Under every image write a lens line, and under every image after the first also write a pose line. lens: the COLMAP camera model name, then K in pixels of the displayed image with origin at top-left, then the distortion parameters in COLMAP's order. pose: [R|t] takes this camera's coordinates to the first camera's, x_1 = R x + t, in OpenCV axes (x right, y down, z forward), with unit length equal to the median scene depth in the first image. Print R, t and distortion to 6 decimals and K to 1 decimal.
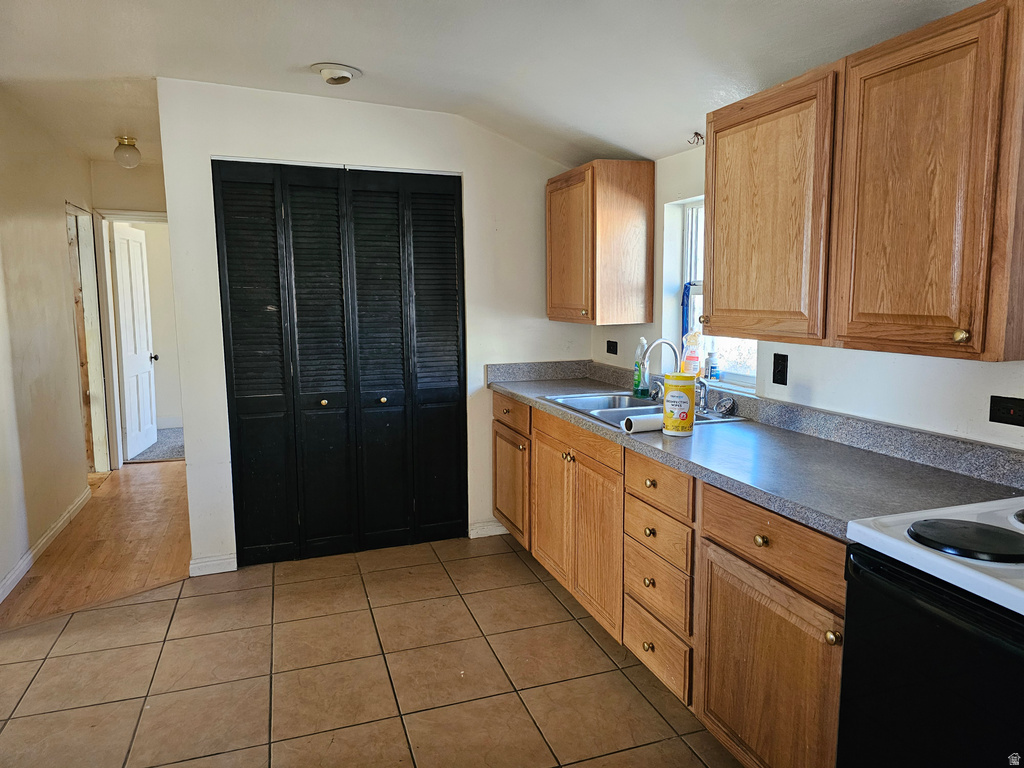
lens RADIAL K [[671.4, 0, 514.4], [0, 671.4, 376.9], [0, 0, 1]] dist [0.063665, -0.051297]
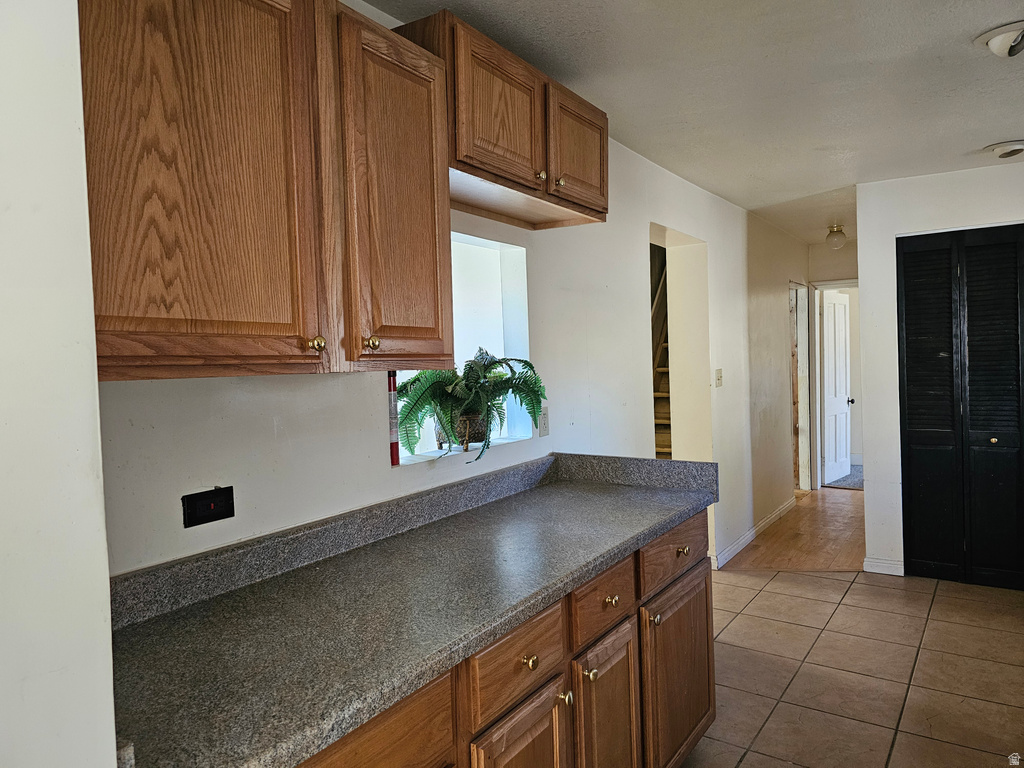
lens RADIAL K [[671.4, 0, 514.4], [0, 671.4, 376.9], [0, 0, 1]] dist [0.063665, -0.051297]
pose [[0.572918, 0.004398, -0.819601, 0.174213], [-0.068971, 0.996697, -0.042864, 0.036262], [0.816705, 0.081086, 0.571329, -0.256674]]
